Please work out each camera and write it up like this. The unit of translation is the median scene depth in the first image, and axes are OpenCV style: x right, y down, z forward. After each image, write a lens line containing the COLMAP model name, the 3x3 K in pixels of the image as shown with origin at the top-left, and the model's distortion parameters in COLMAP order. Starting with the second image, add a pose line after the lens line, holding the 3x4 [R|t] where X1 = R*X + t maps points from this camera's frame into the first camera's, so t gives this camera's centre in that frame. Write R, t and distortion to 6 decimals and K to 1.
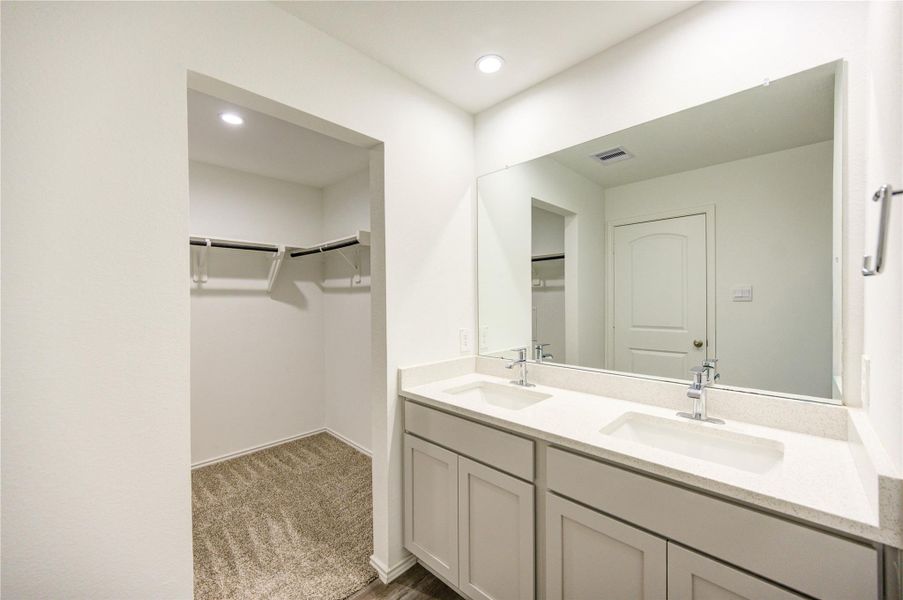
lens RADIAL K [[350.5, 0, 452.6], [0, 350.5, 302.9], [0, 0, 1]] dist [-0.000447, 0.000387]
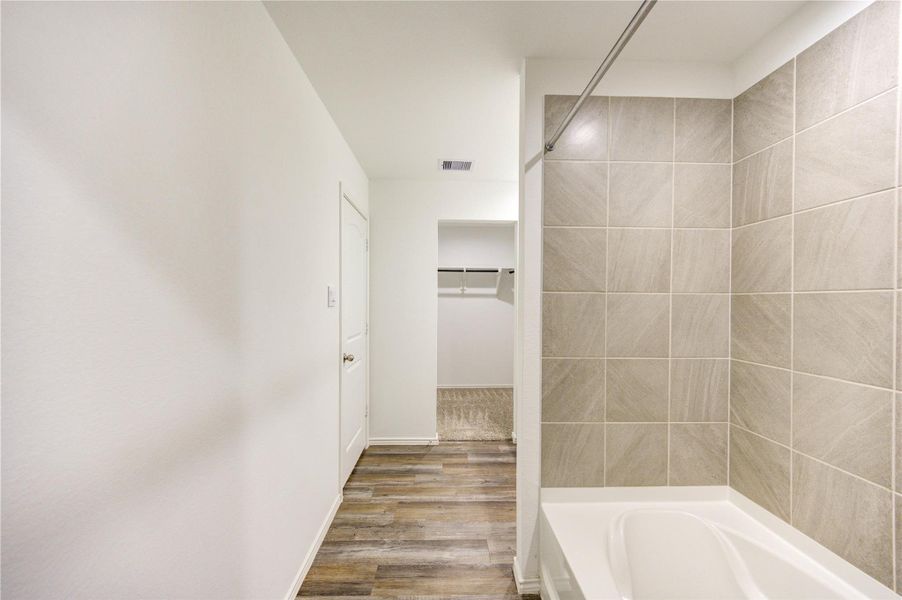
lens RADIAL K [[350.1, 0, 449.9], [0, 350.1, 301.6], [0, 0, 1]] dist [-0.000447, 0.000387]
pose [[0.713327, 0.006203, -0.700804, 0.585864], [-0.015017, 0.999867, -0.006436, 0.015712], [0.700671, 0.015115, 0.713325, -0.422152]]
